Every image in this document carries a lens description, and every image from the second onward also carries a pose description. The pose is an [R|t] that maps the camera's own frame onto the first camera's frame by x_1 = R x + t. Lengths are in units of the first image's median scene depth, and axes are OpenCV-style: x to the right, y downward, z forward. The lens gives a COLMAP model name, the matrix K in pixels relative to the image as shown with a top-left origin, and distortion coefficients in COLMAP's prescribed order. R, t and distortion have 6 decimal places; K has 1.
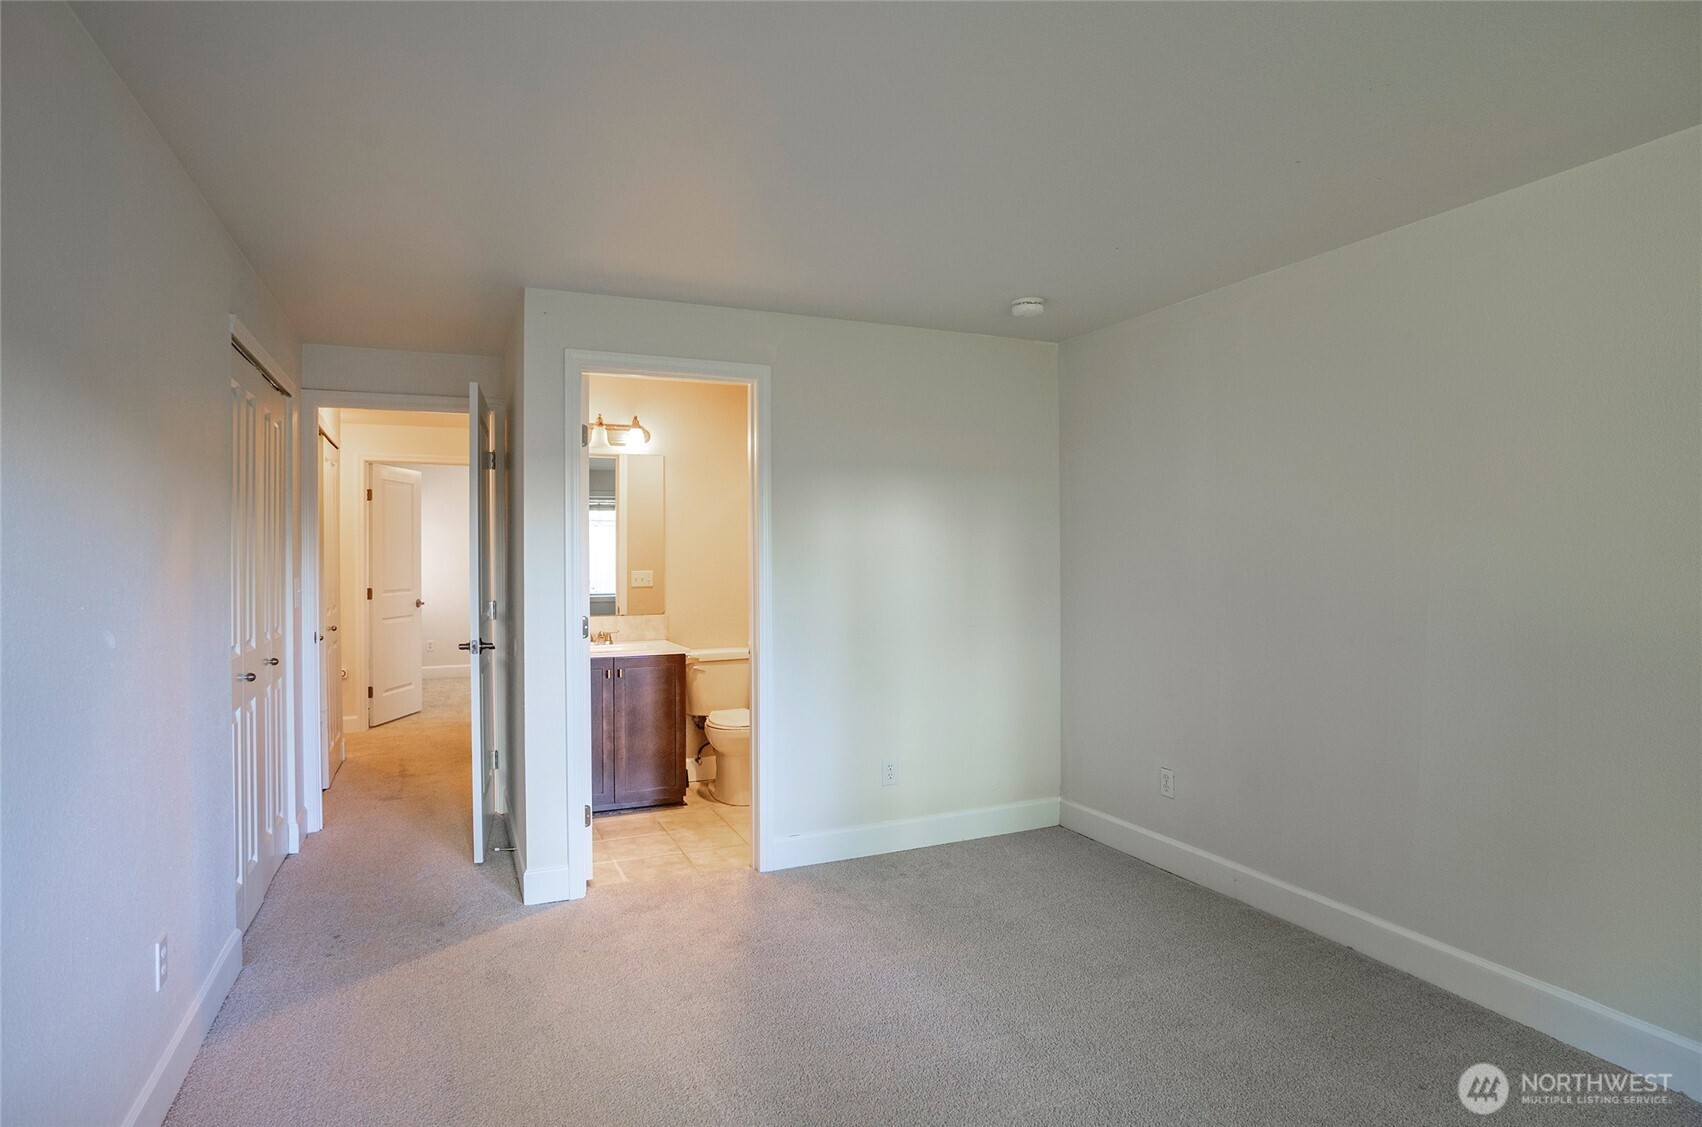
lens RADIAL K [[883.2, 0, 848.5], [0, 883.2, 562.5], [0, 0, 1]] dist [-0.000581, -0.000013]
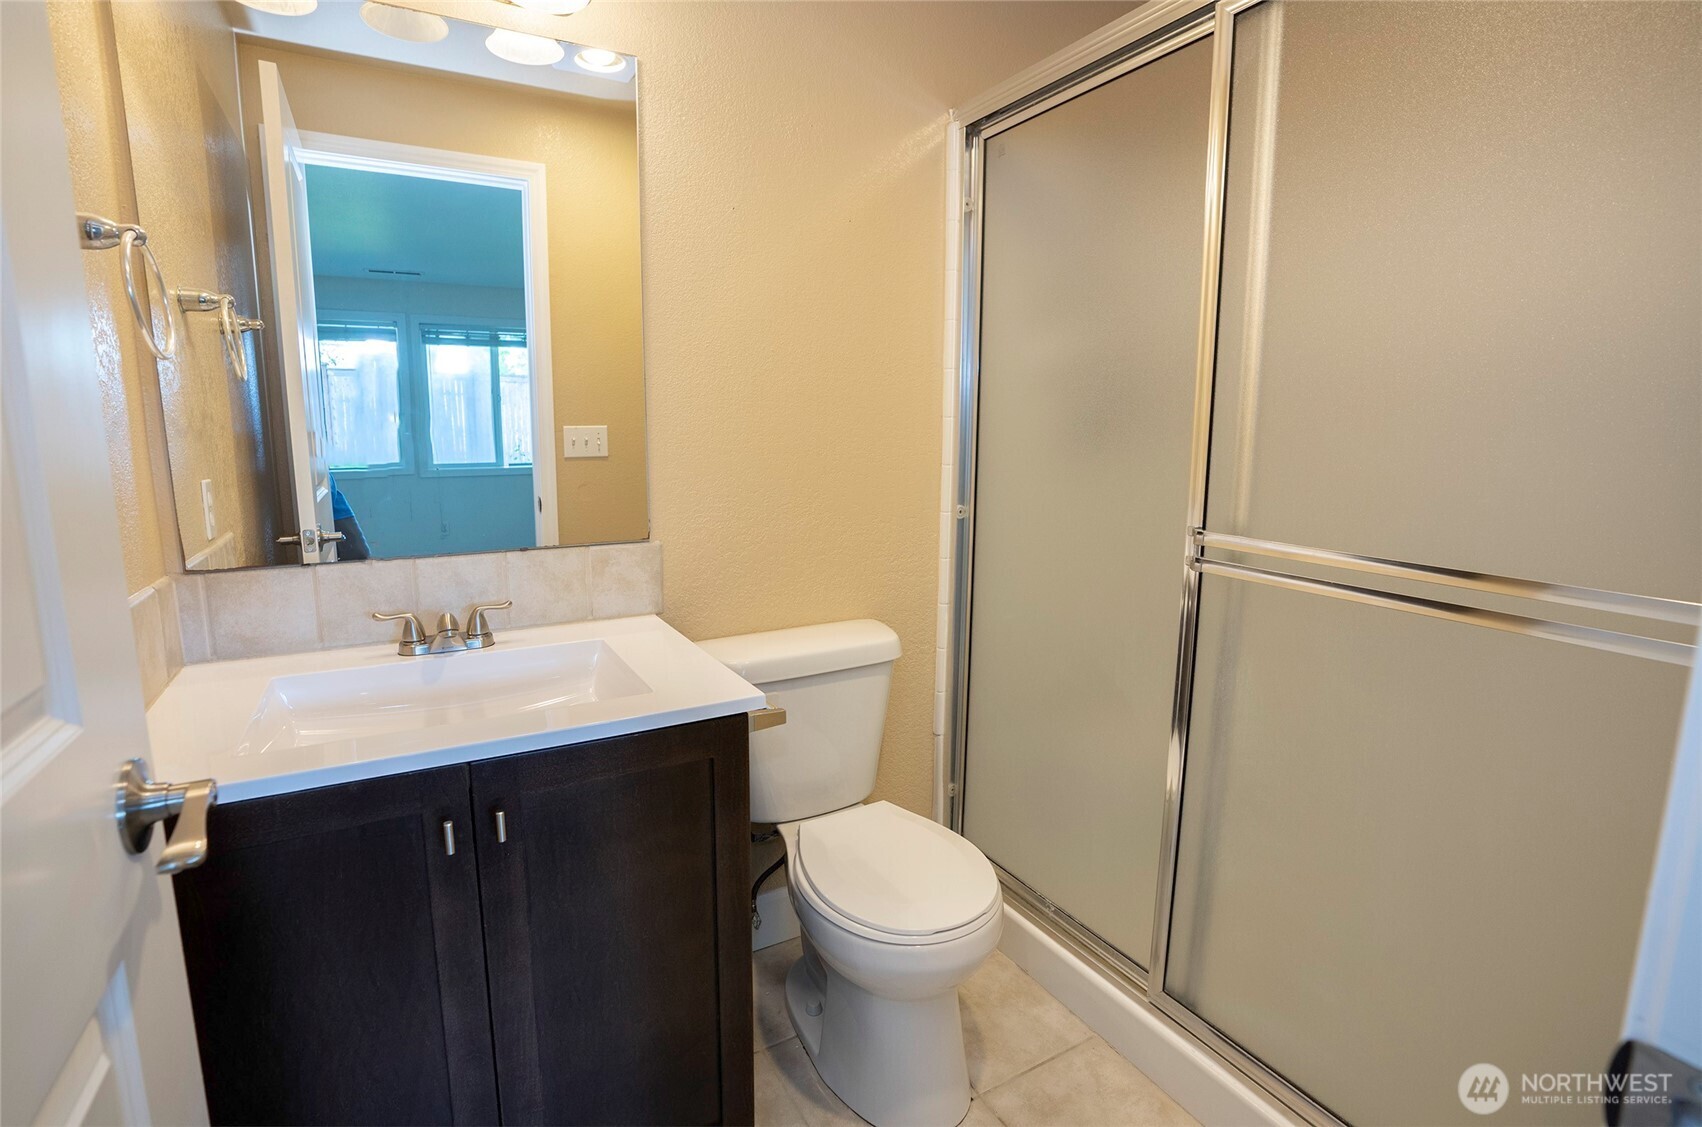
lens RADIAL K [[790.8, 0, 853.1], [0, 790.8, 560.4], [0, 0, 1]] dist [-0.031686, -0.000205]
pose [[0.996439, -0.006220, 0.084091, -0.155025], [-0.007291, 0.987184, 0.159418, 0.016272], [-0.084005, -0.159463, 0.983623, 0.688624]]
